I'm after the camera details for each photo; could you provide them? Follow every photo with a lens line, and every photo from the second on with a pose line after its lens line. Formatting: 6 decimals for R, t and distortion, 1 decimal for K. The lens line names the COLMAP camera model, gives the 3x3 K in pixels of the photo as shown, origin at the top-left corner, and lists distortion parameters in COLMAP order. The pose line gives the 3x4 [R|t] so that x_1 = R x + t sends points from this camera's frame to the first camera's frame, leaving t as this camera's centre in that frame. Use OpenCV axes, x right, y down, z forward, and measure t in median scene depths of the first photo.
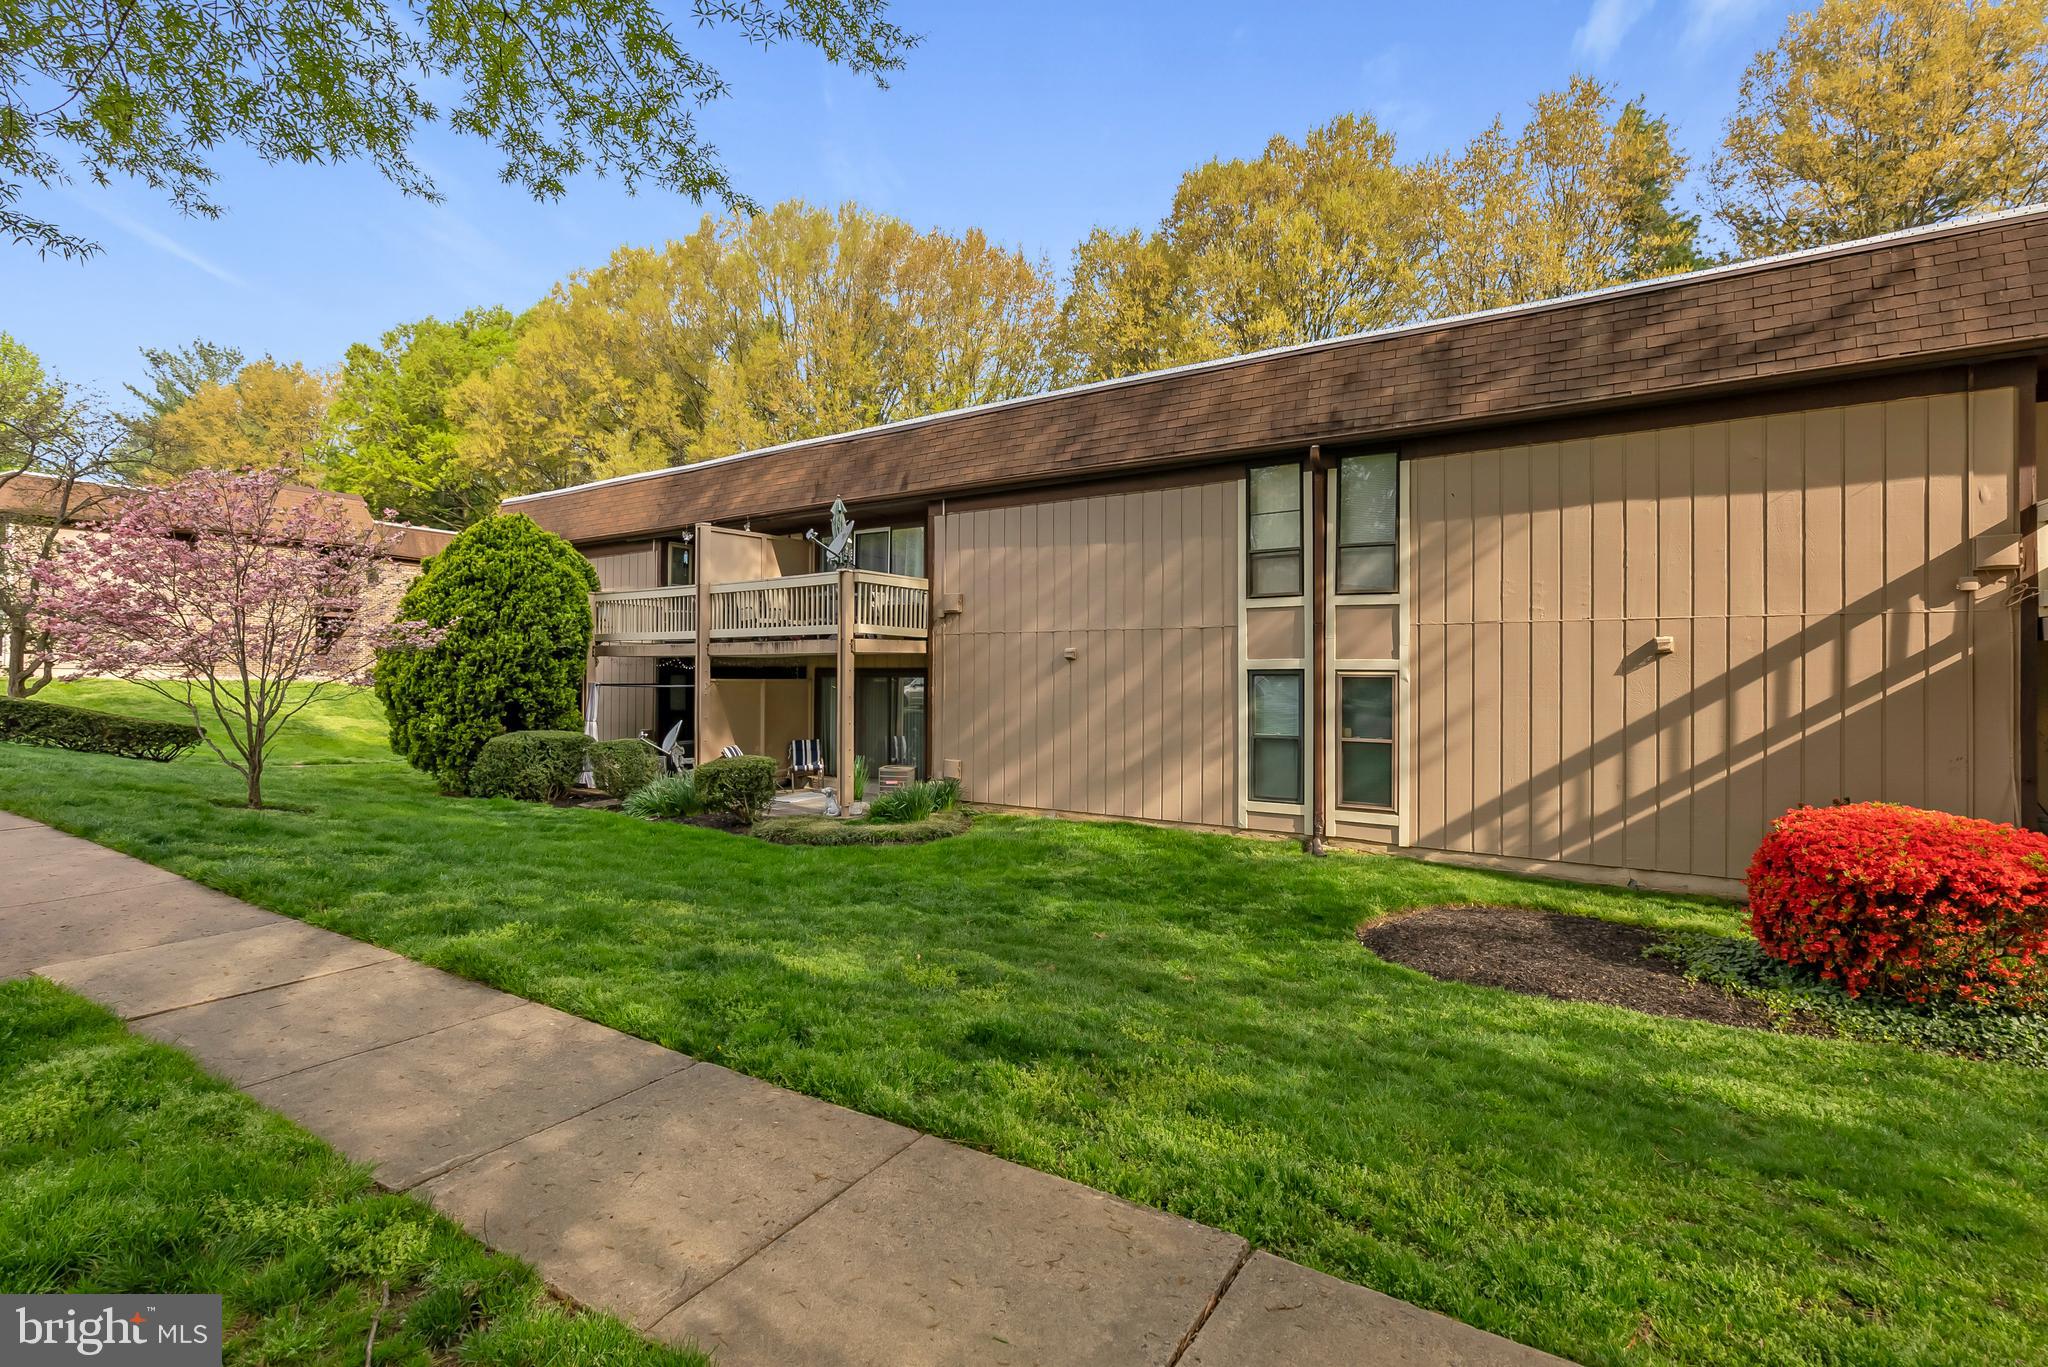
lens RADIAL K [[964.6, 0, 1005.4], [0, 964.6, 674.0], [0, 0, 1]] dist [0.000072, 0.001120]
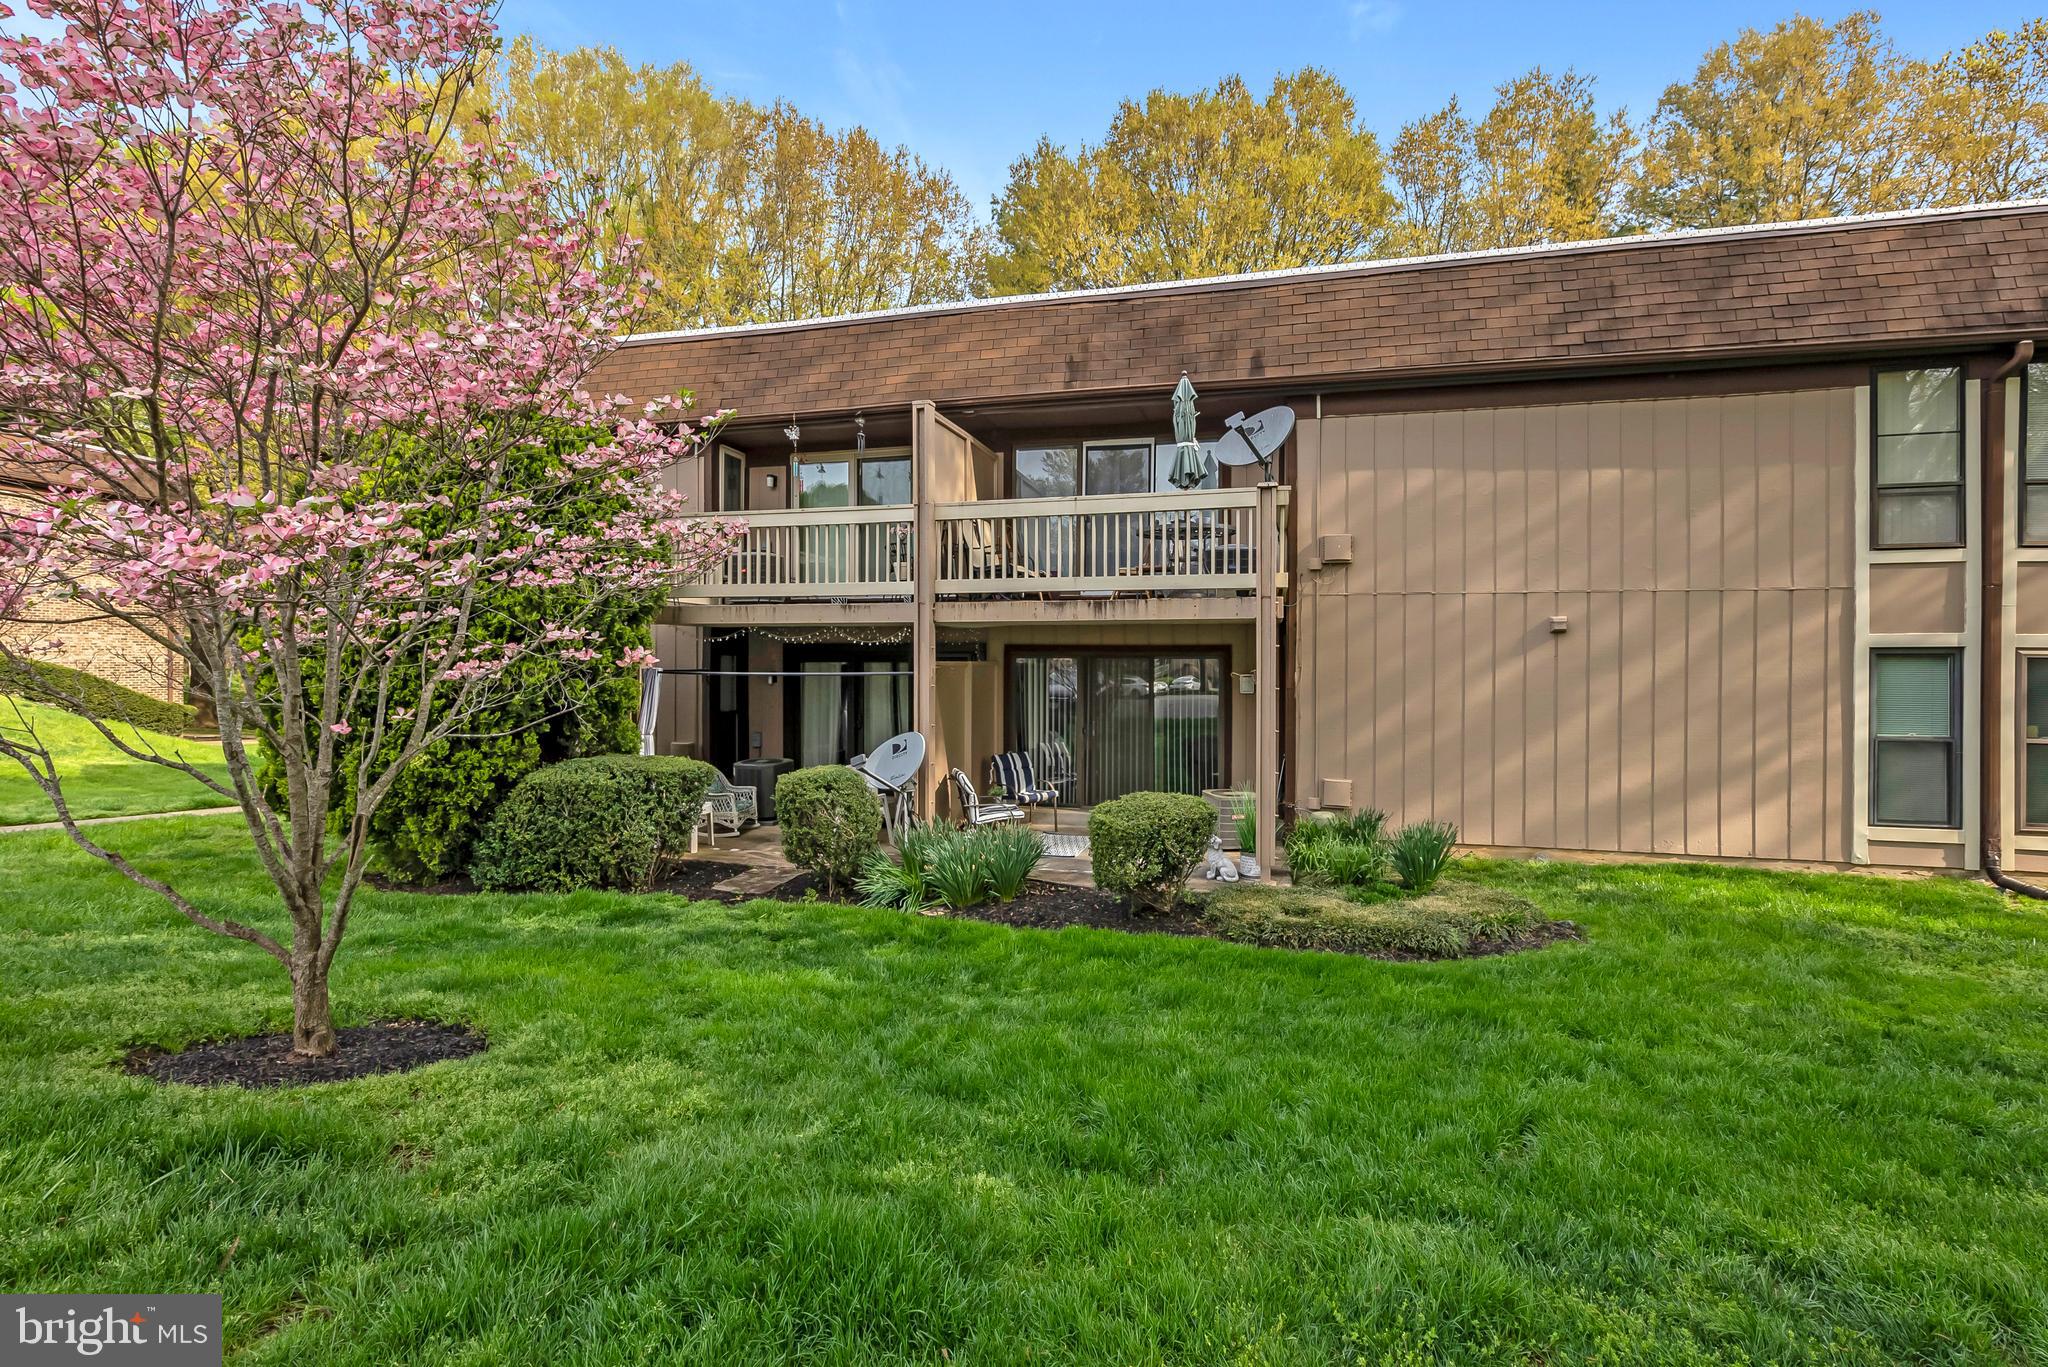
lens RADIAL K [[935.0, 0, 1027.2], [0, 935.0, 669.5], [0, 0, 1]] dist [-0.000885, 0.001695]
pose [[0.936872, -0.007676, 0.349588, -0.505432], [0.000241, 0.999773, 0.021304, -0.002656], [-0.349673, -0.019875, 0.936661, 0.473036]]
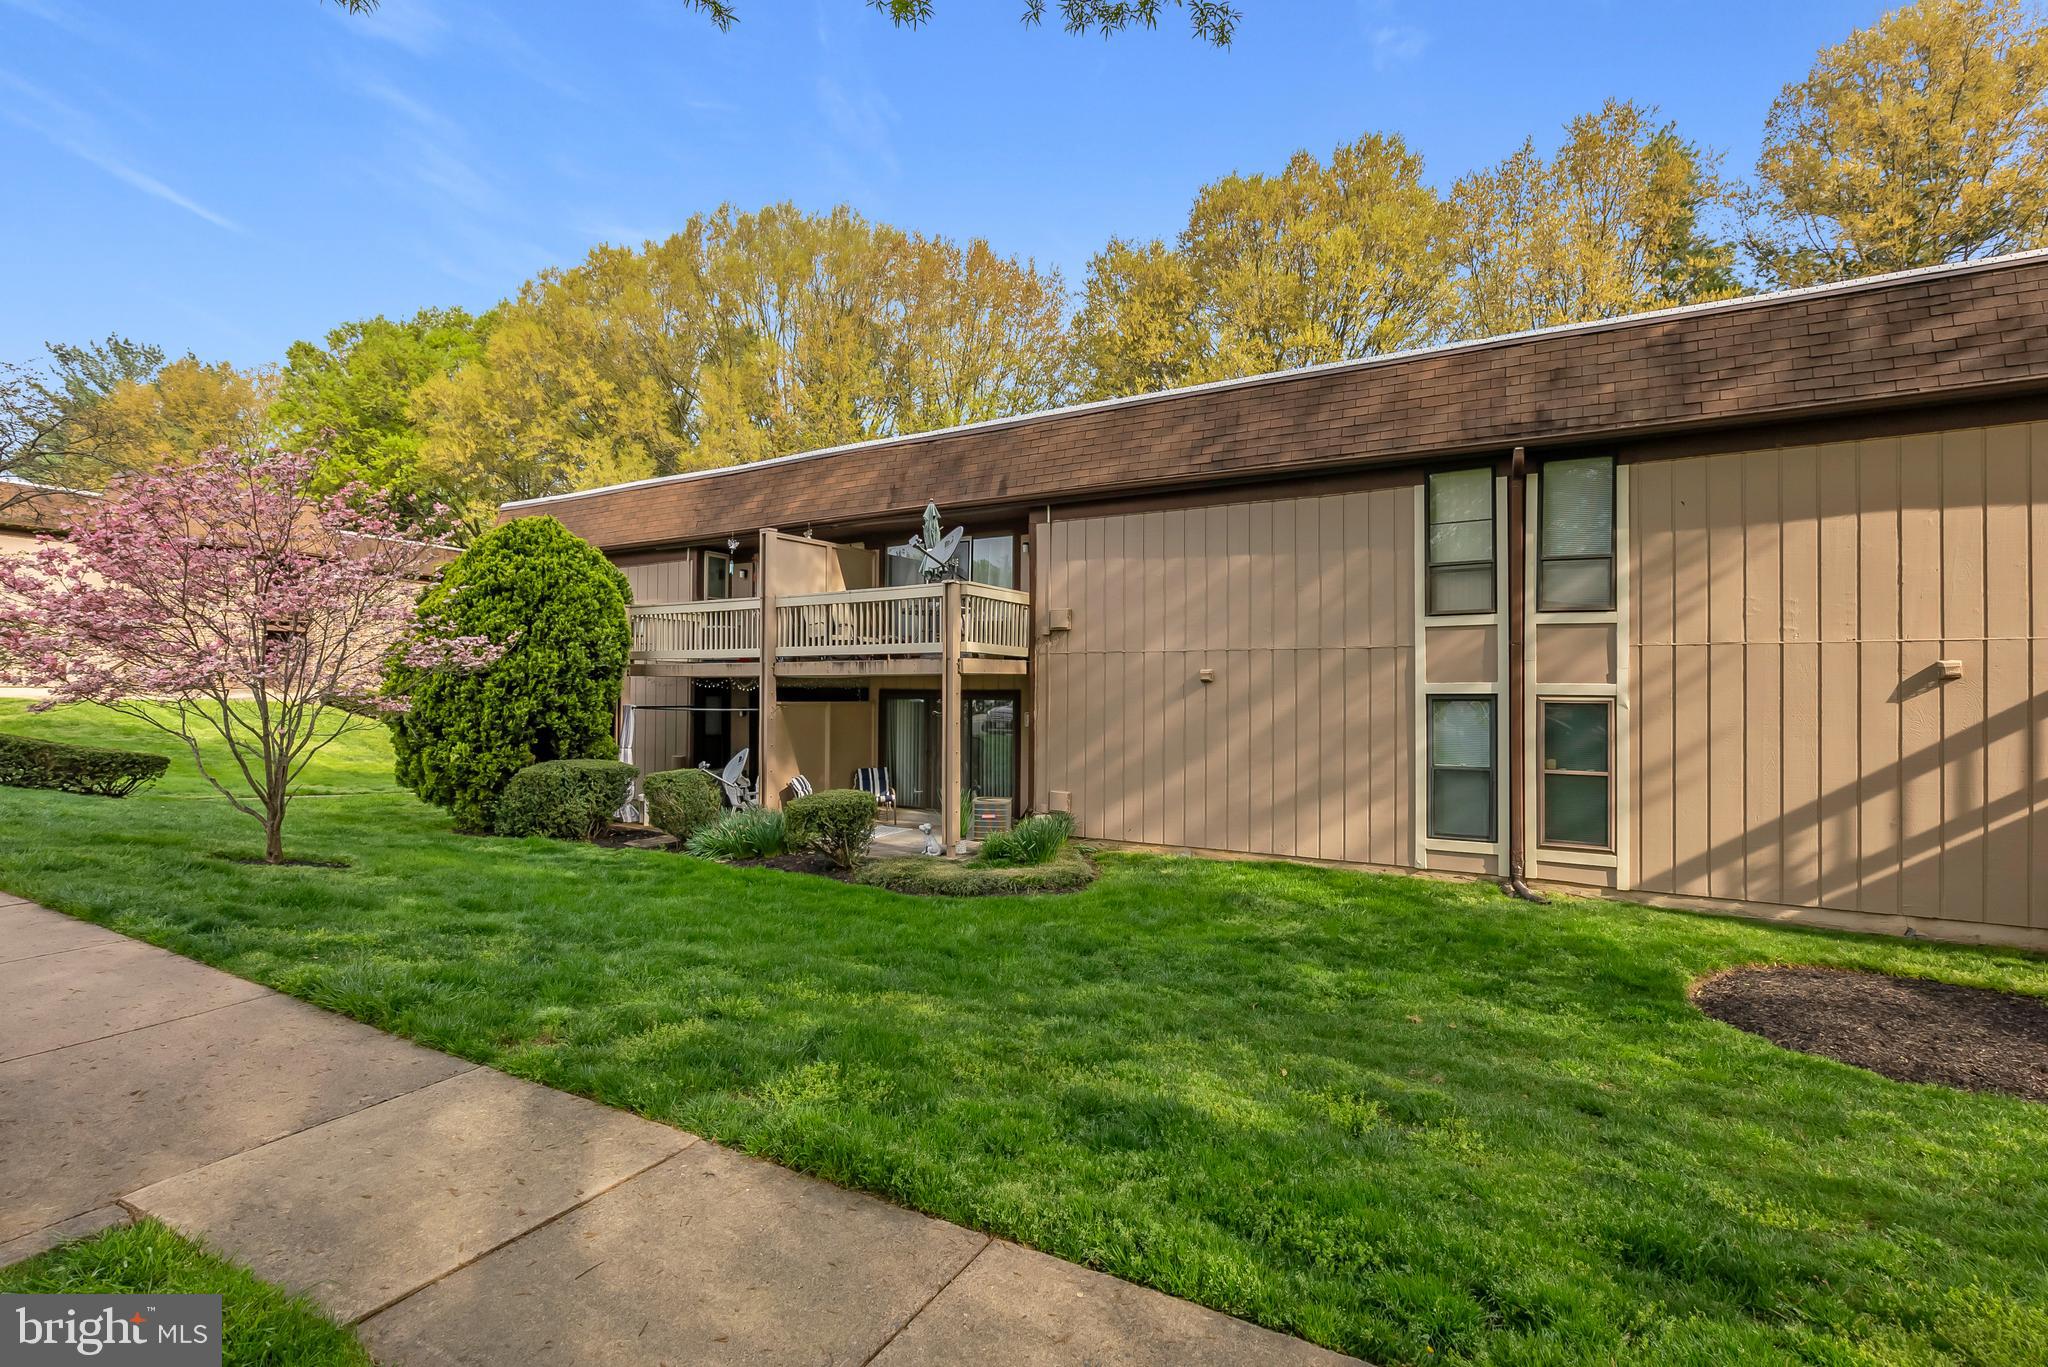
lens RADIAL K [[927.2, 0, 1001.9], [0, 927.2, 689.9], [0, 0, 1]] dist [-0.002264, 0.001491]
pose [[0.996919, 0.000599, 0.078442, -0.183747], [-0.000596, 1.000000, -0.000067, -0.006983], [-0.078442, 0.000020, 0.996919, 0.135555]]
